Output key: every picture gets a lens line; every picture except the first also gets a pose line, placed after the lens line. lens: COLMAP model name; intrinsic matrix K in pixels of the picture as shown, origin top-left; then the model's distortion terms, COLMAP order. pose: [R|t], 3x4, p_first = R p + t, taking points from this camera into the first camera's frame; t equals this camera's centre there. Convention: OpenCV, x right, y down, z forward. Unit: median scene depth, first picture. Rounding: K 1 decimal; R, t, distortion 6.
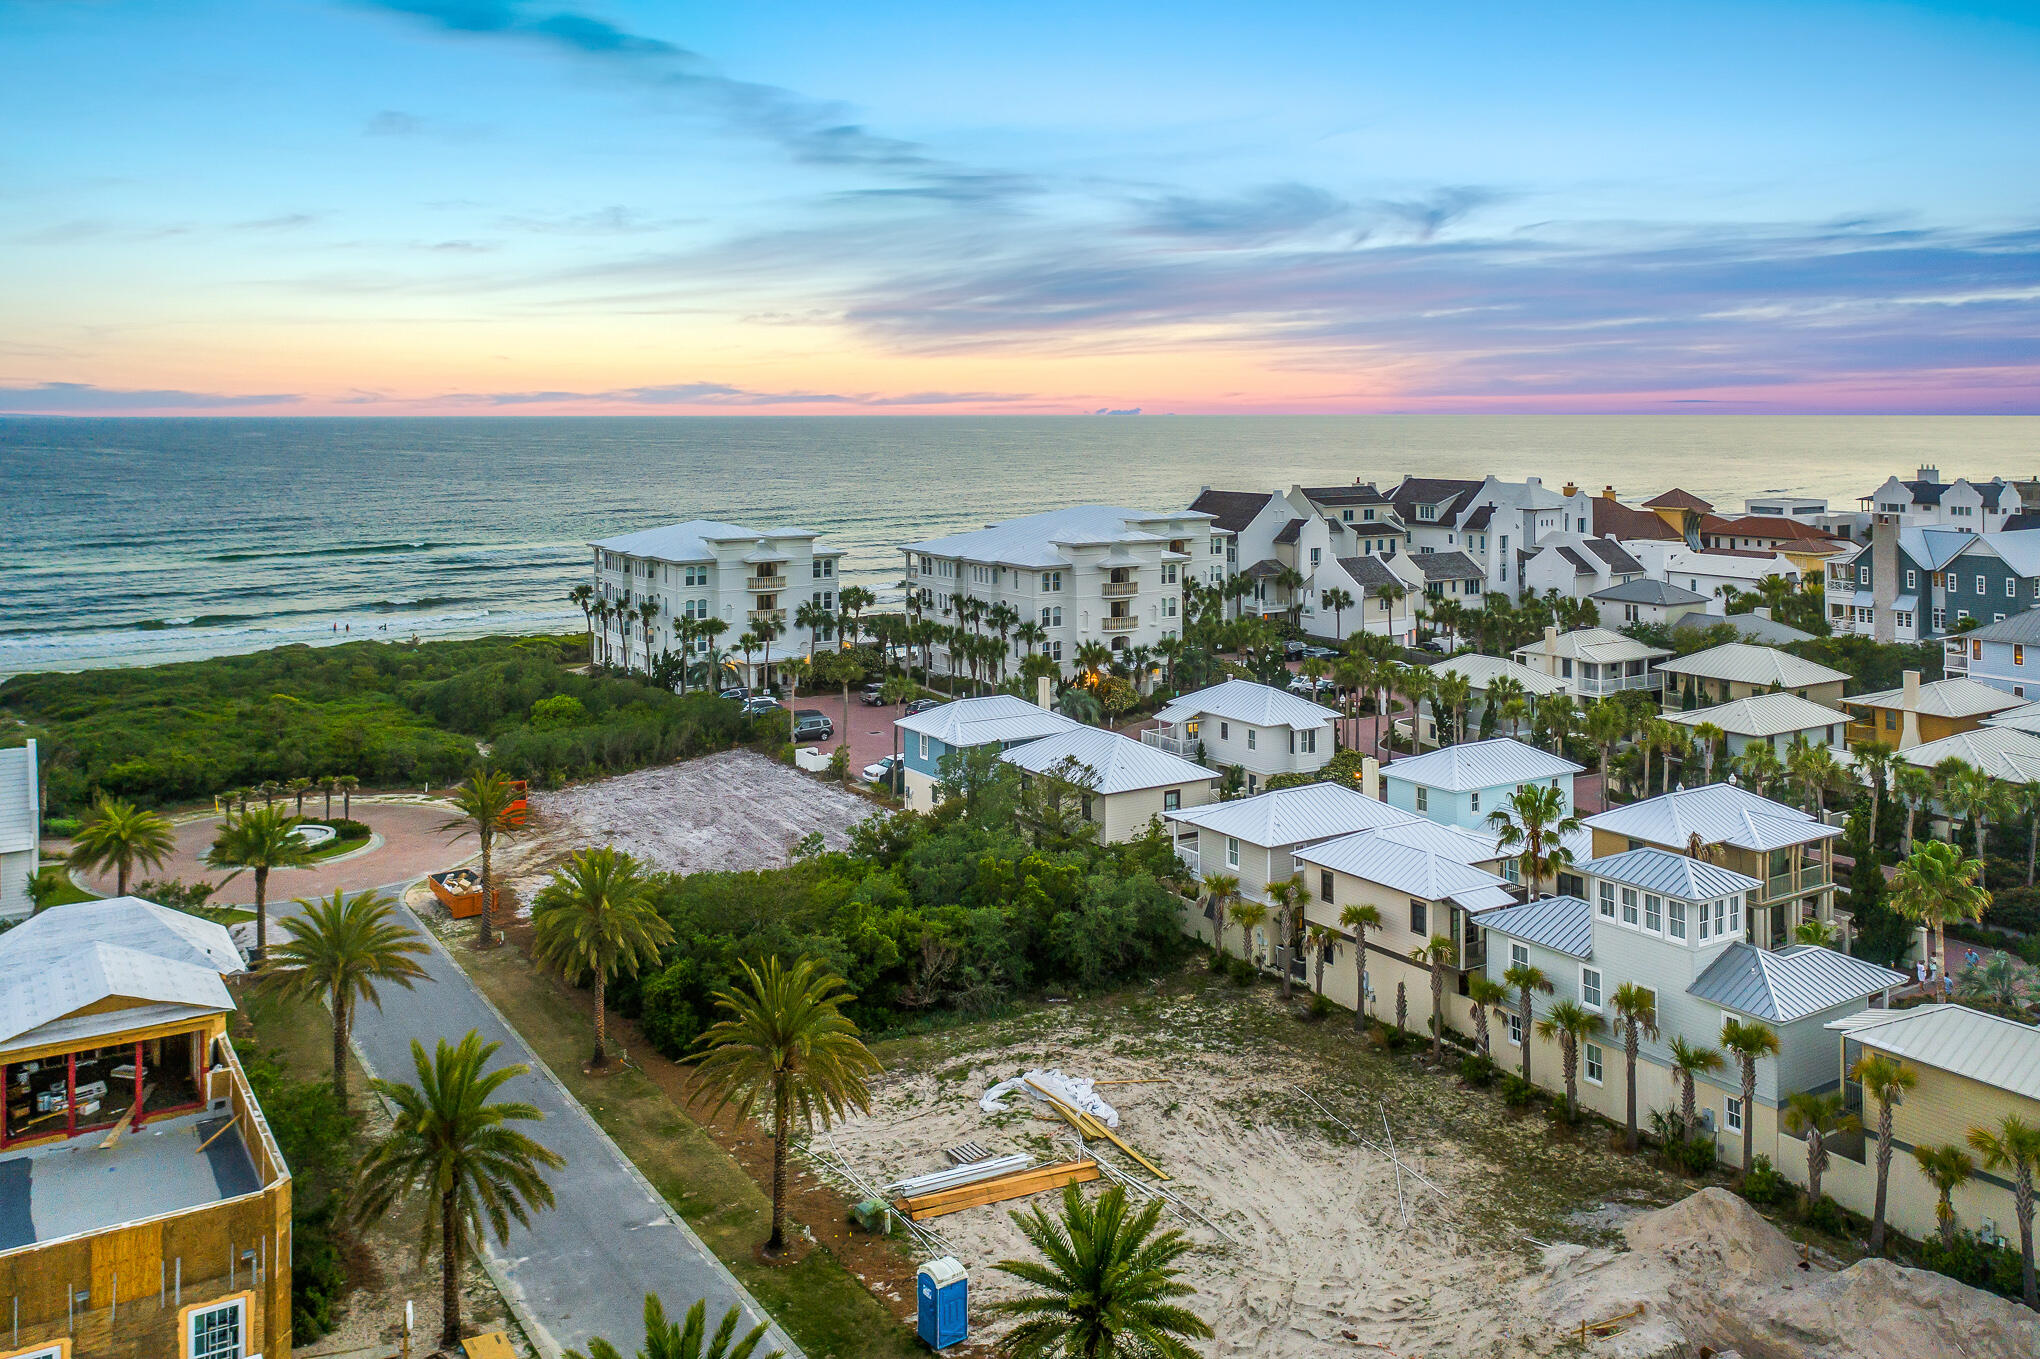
lens RADIAL K [[1656.6, 0, 998.9], [0, 1656.6, 412.8], [0, 0, 1]] dist [-0.005618, -0.000958]
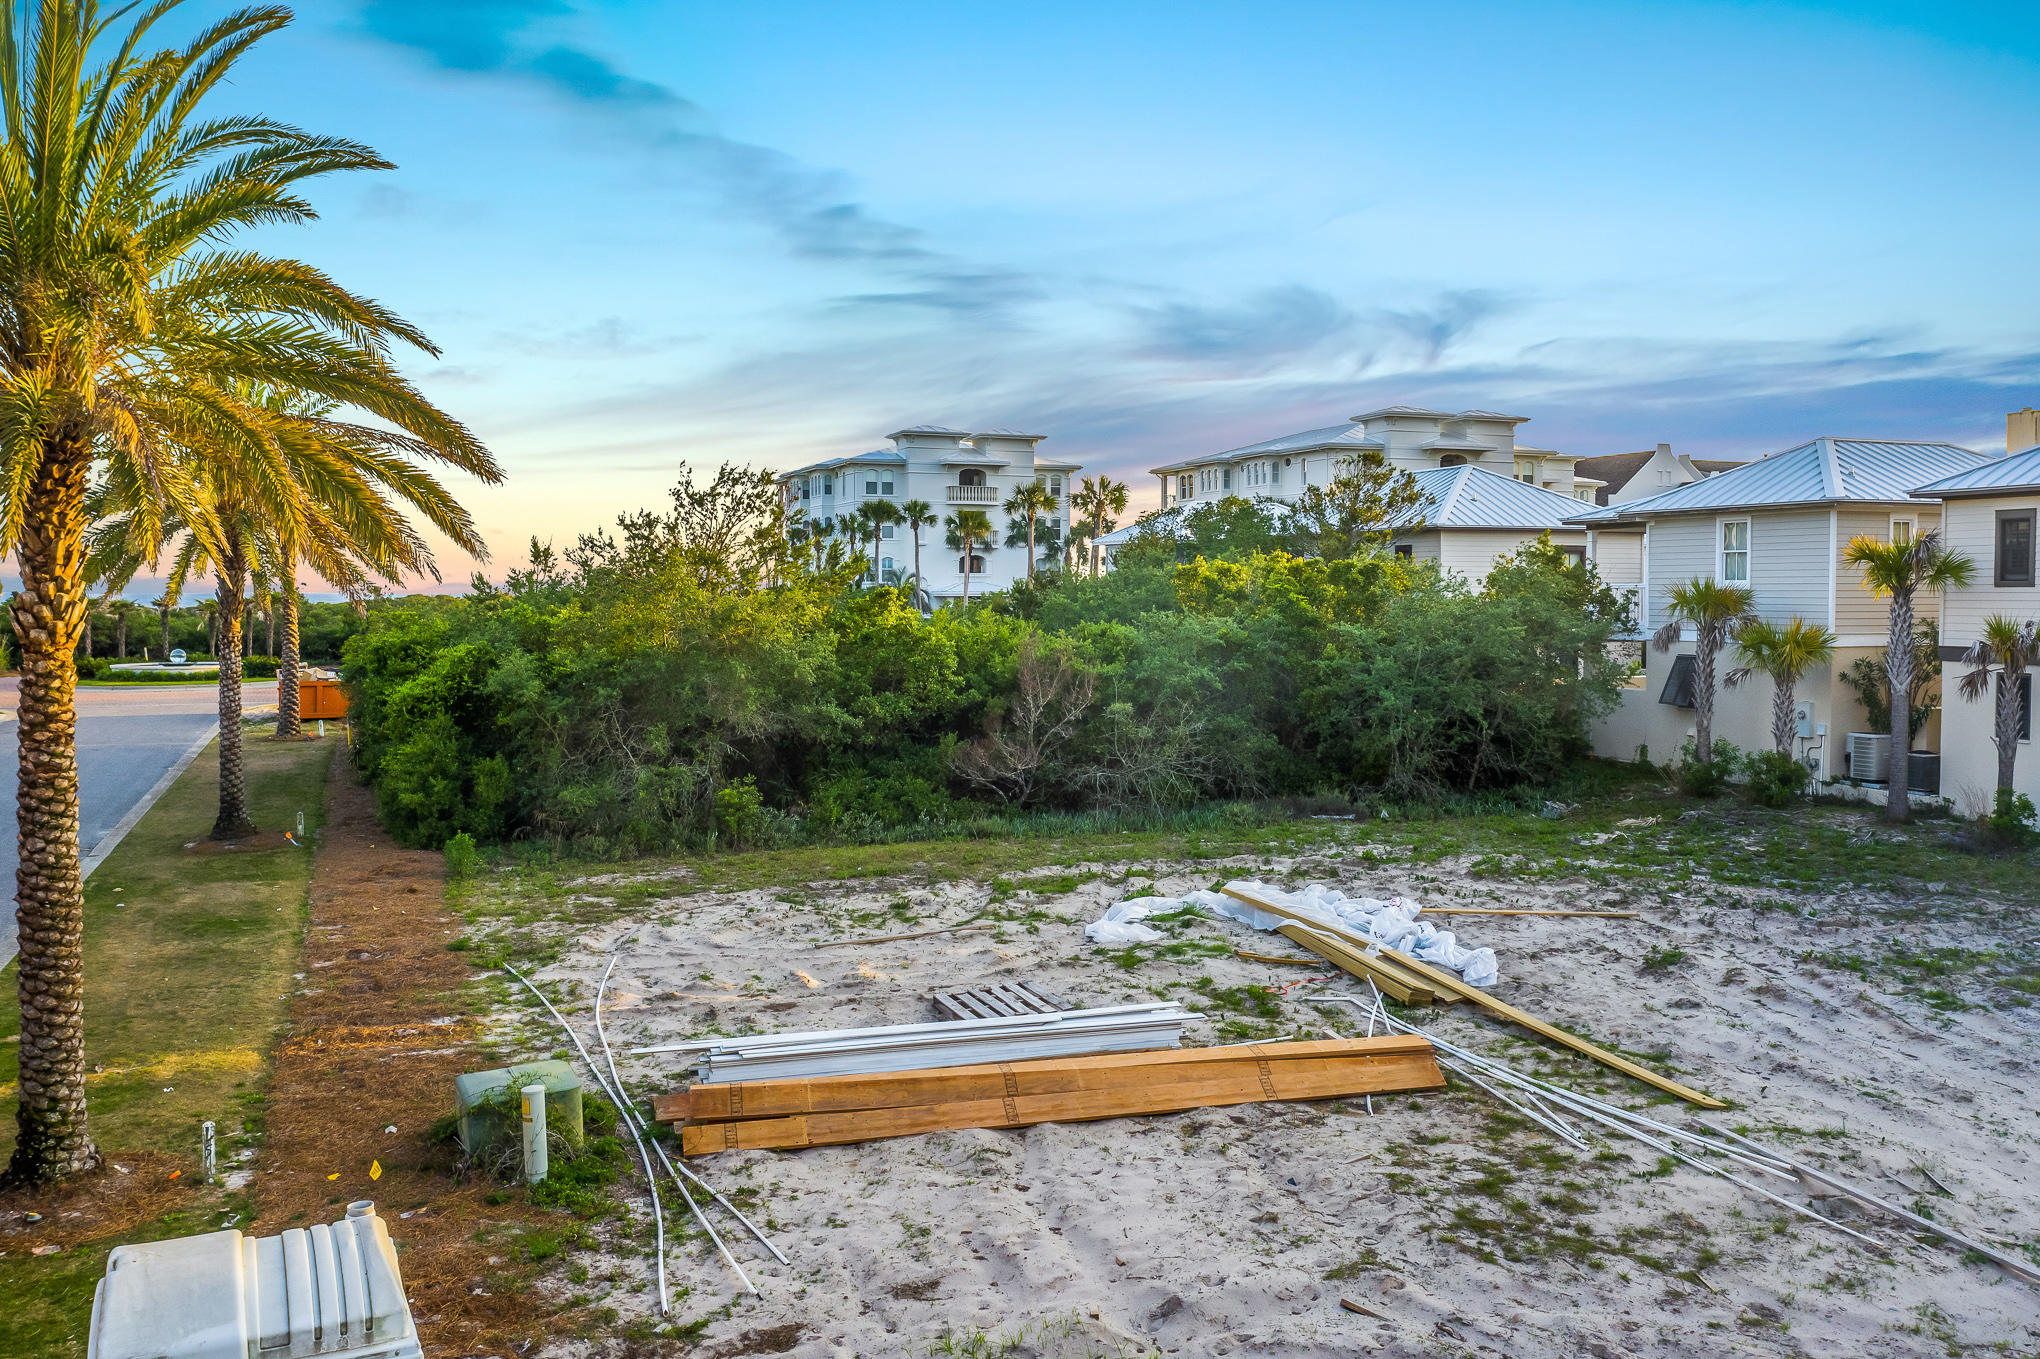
lens RADIAL K [[1616.6, 0, 1019.2], [0, 1616.6, 628.2], [0, 0, 1]] dist [-0.009603, 0.004704]
pose [[0.983723, 0.011141, -0.179344, 0.034225], [-0.006138, 0.999577, 0.028427, 0.334008], [0.179585, -0.026863, 0.983376, 0.641878]]
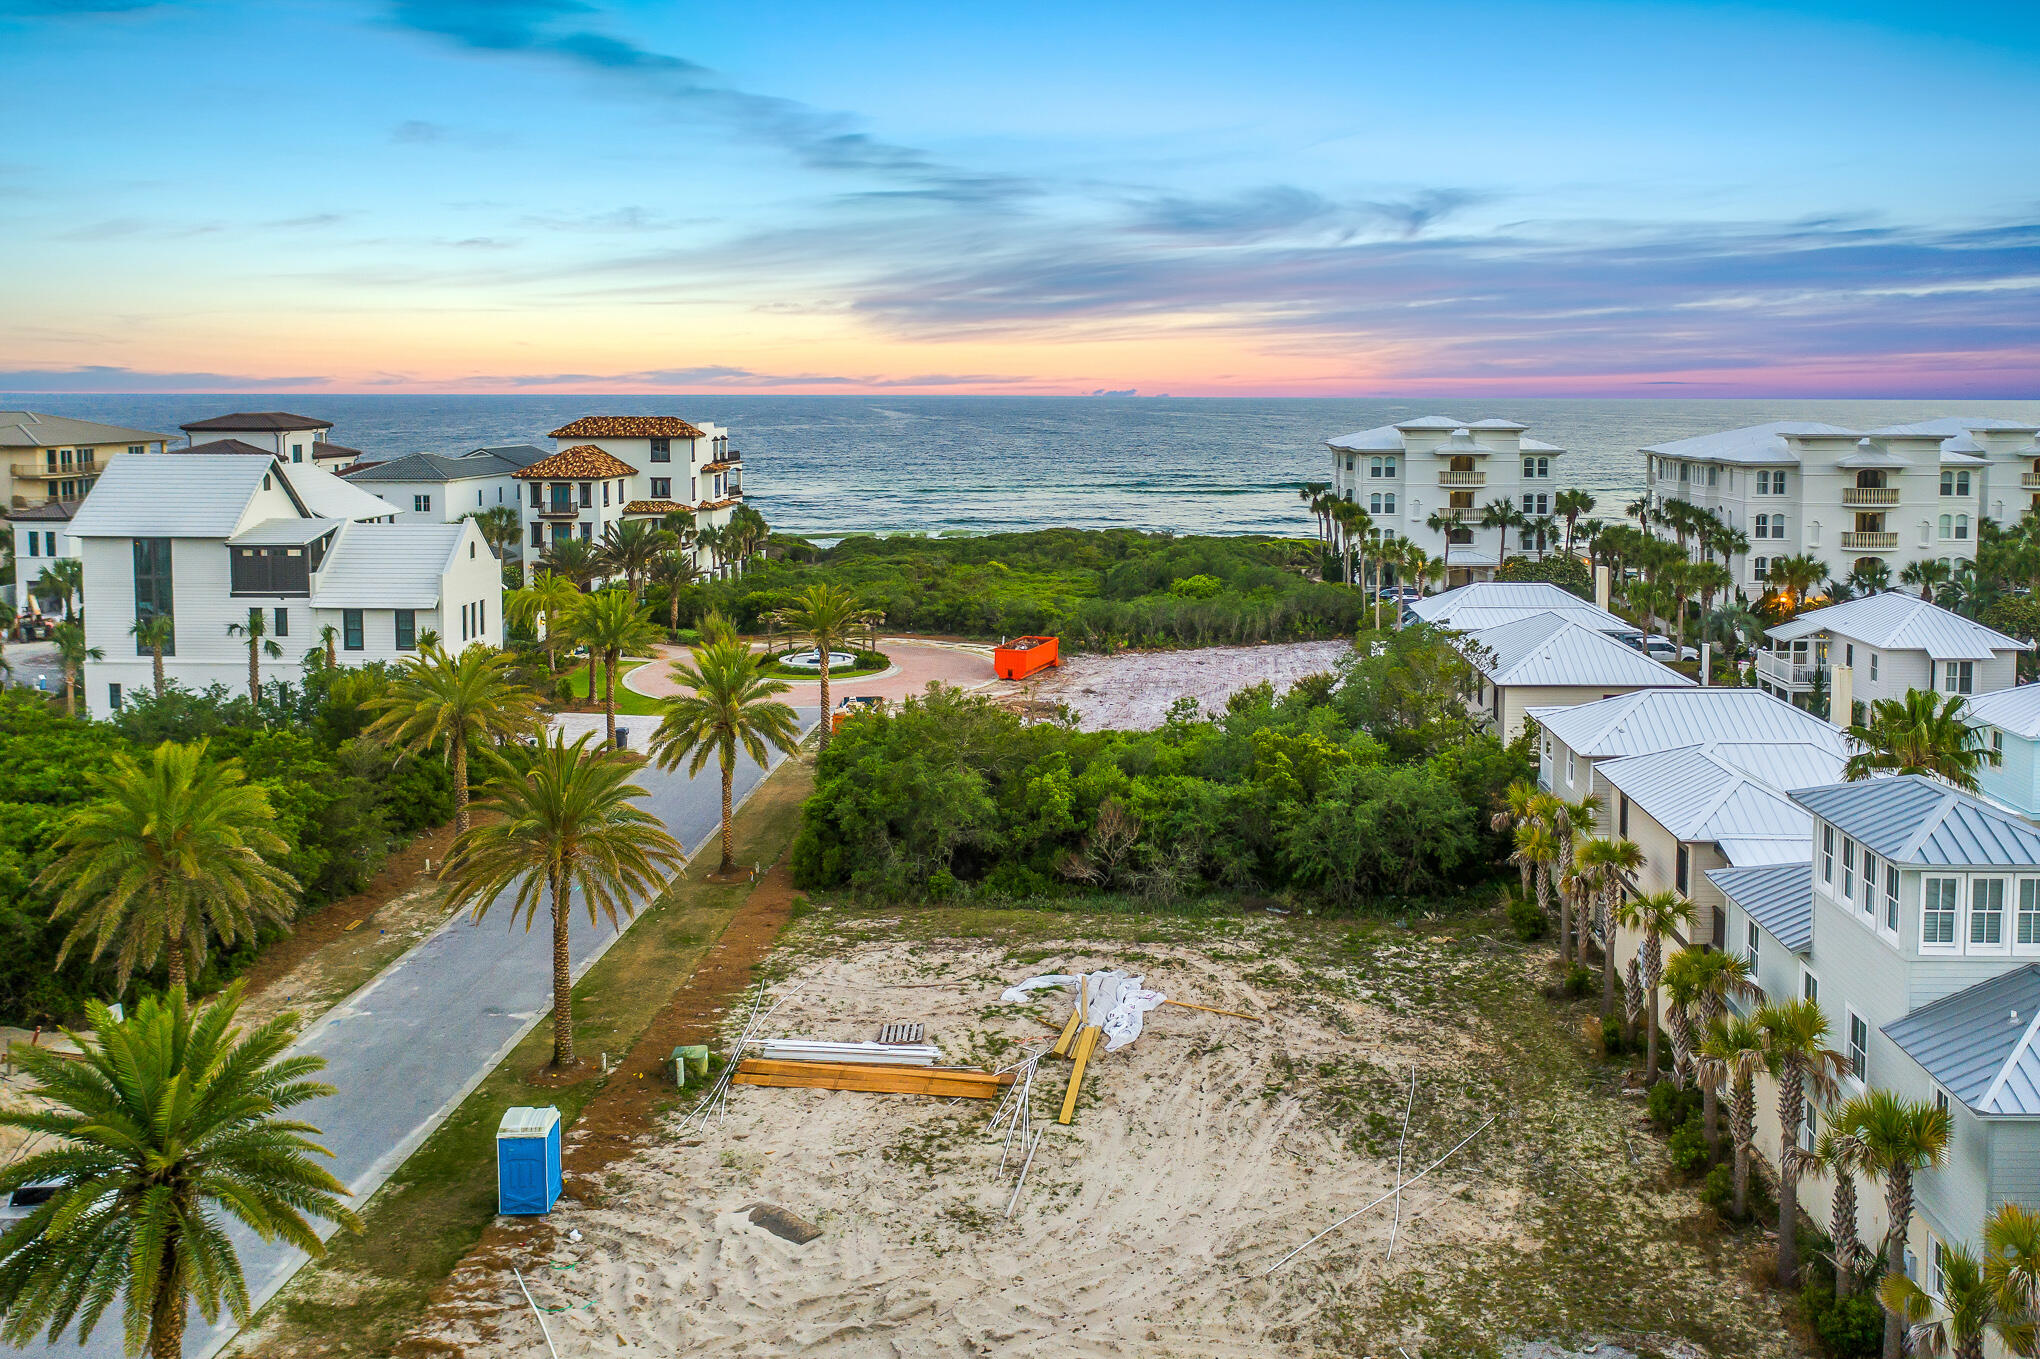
lens RADIAL K [[1627.3, 0, 1120.3], [0, 1627.3, 511.0], [0, 0, 1]] dist [-0.005269, -0.002024]
pose [[0.838050, 0.045413, -0.543700, 0.429208], [-0.005002, 0.997127, 0.075576, 0.128948], [0.545571, -0.060617, 0.835870, 0.388253]]
